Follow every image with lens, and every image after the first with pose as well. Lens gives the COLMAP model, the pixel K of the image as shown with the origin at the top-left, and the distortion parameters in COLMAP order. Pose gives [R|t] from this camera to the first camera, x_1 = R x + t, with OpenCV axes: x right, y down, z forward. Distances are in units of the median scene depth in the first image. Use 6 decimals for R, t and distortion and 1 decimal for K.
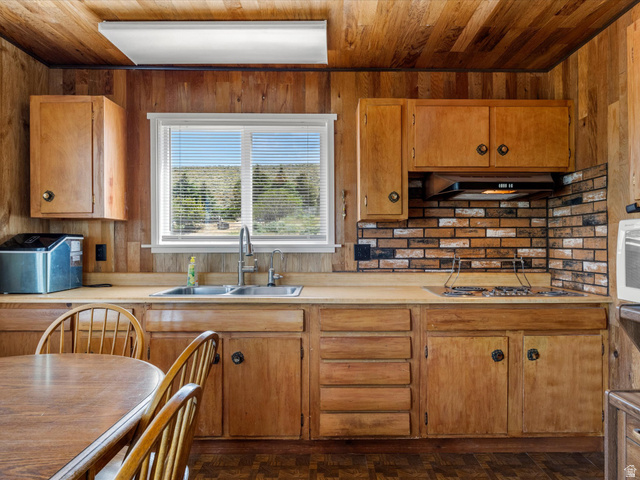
lens RADIAL K [[417.4, 0, 321.0], [0, 417.4, 241.4], [0, 0, 1]] dist [0.001834, -0.002622]
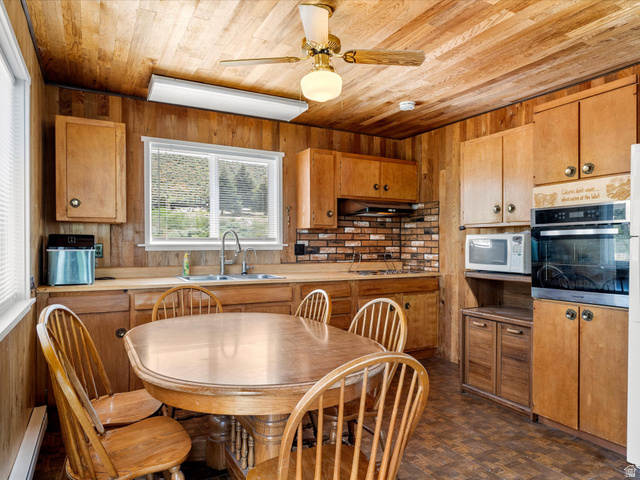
lens RADIAL K [[417.4, 0, 321.1], [0, 417.4, 241.9], [0, 0, 1]] dist [0.001834, -0.002622]
pose [[0.884677, 0.004229, 0.466186, -0.546764], [-0.006810, 0.999969, 0.003853, -0.007110], [-0.466155, -0.006583, 0.884678, -0.343508]]
